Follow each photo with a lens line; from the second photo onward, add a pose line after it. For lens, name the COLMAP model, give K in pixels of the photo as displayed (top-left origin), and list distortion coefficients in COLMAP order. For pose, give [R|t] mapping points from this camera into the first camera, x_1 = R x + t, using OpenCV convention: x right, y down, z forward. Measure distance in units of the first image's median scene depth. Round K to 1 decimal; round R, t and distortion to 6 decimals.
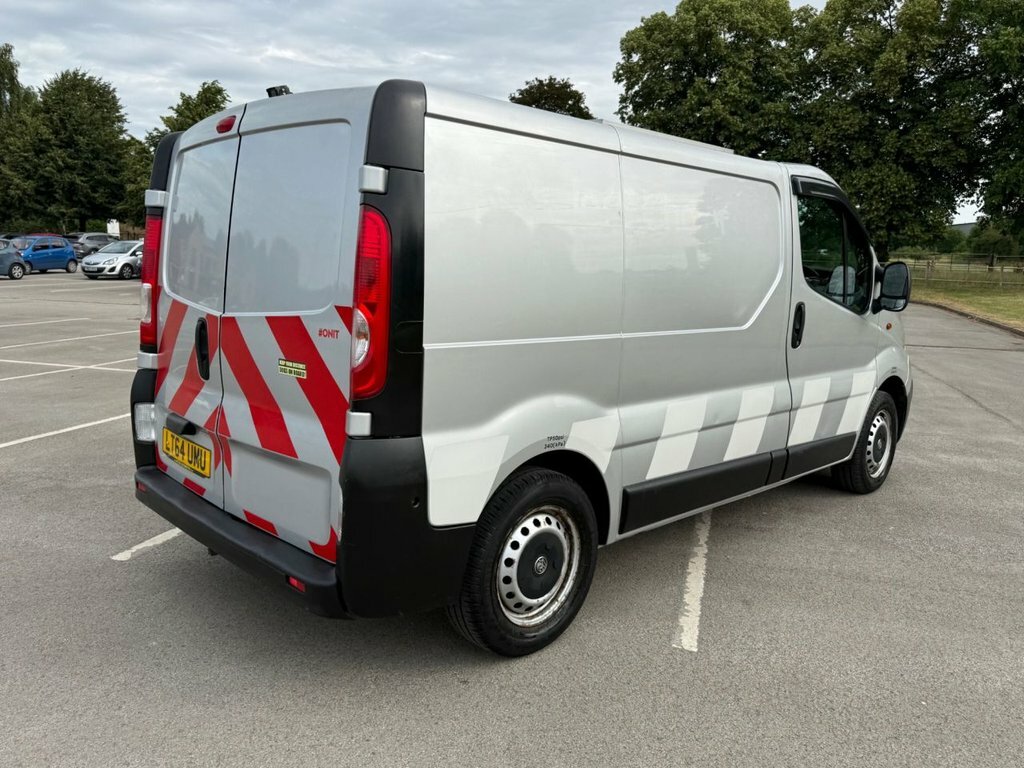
lens RADIAL K [[769.7, 0, 512.0], [0, 769.7, 384.0], [0, 0, 1]] dist [0.019665, -0.015429]
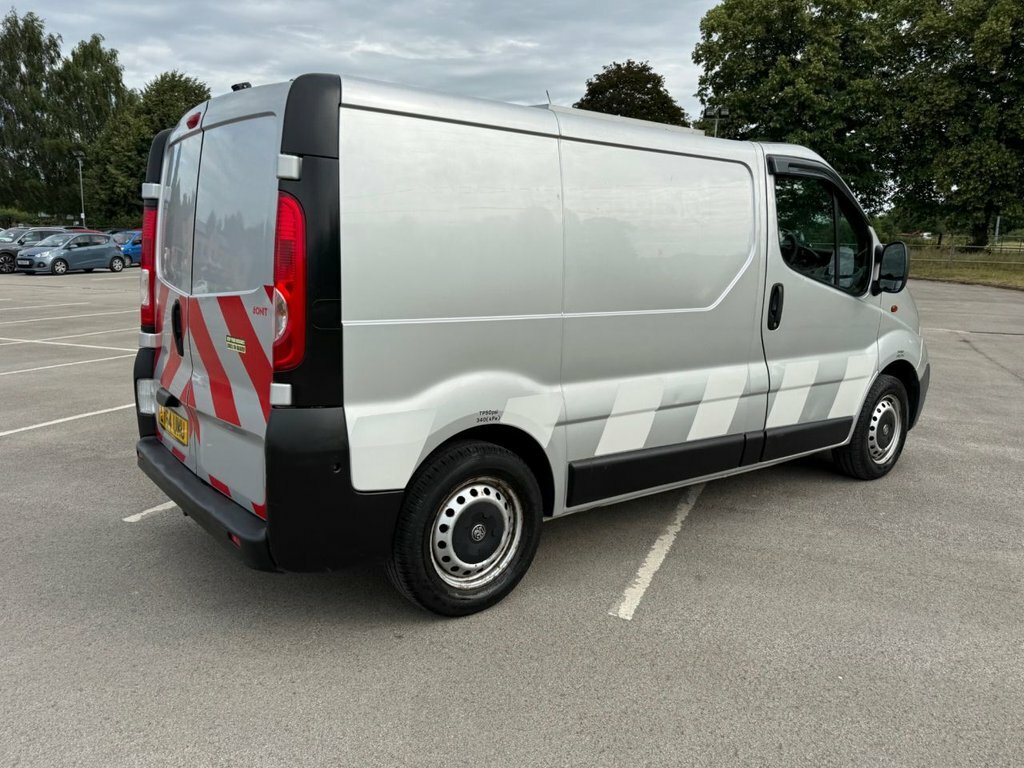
lens RADIAL K [[766.0, 0, 511.4], [0, 766.0, 397.2], [0, 0, 1]] dist [0.027975, -0.032641]
pose [[0.994035, 0.009267, -0.108665, 0.015951], [-0.005935, 0.999503, 0.030949, 0.001348], [0.108897, -0.030119, 0.993597, -0.002897]]
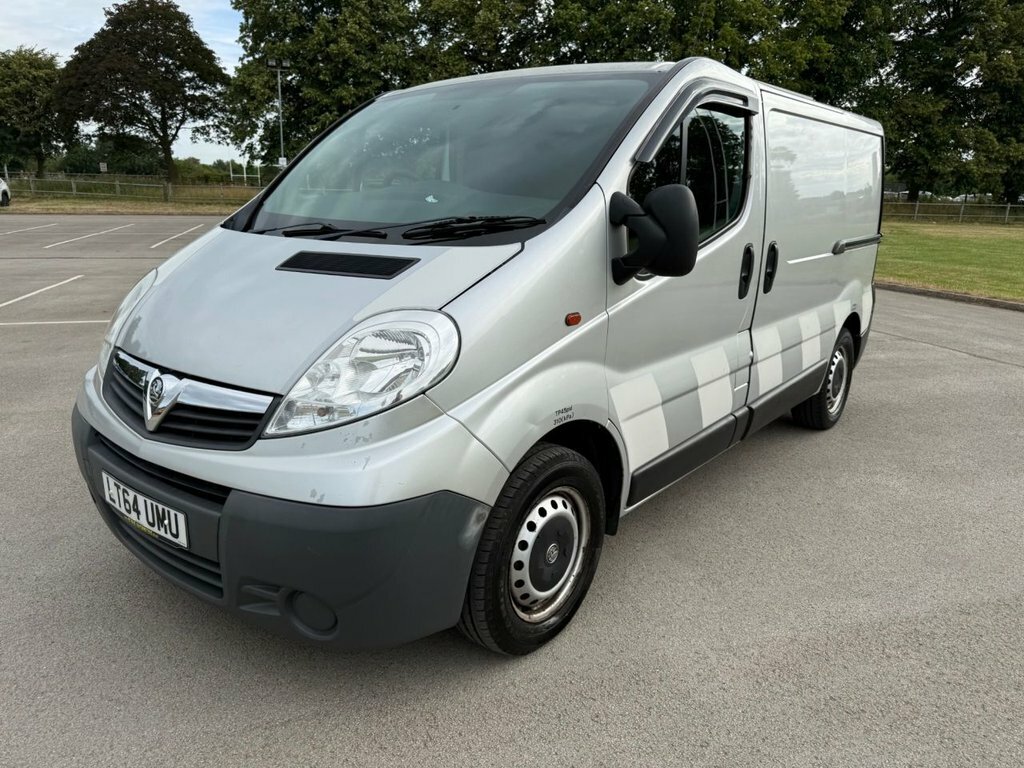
lens RADIAL K [[730.4, 0, 512.0], [0, 730.4, 384.0], [0, 0, 1]] dist [-0.008097, 0.000097]
pose [[0.855226, -0.140414, 0.498871, -0.109079], [0.090085, 0.988220, 0.123715, -0.000861], [-0.510366, -0.060864, 0.857801, -0.009768]]
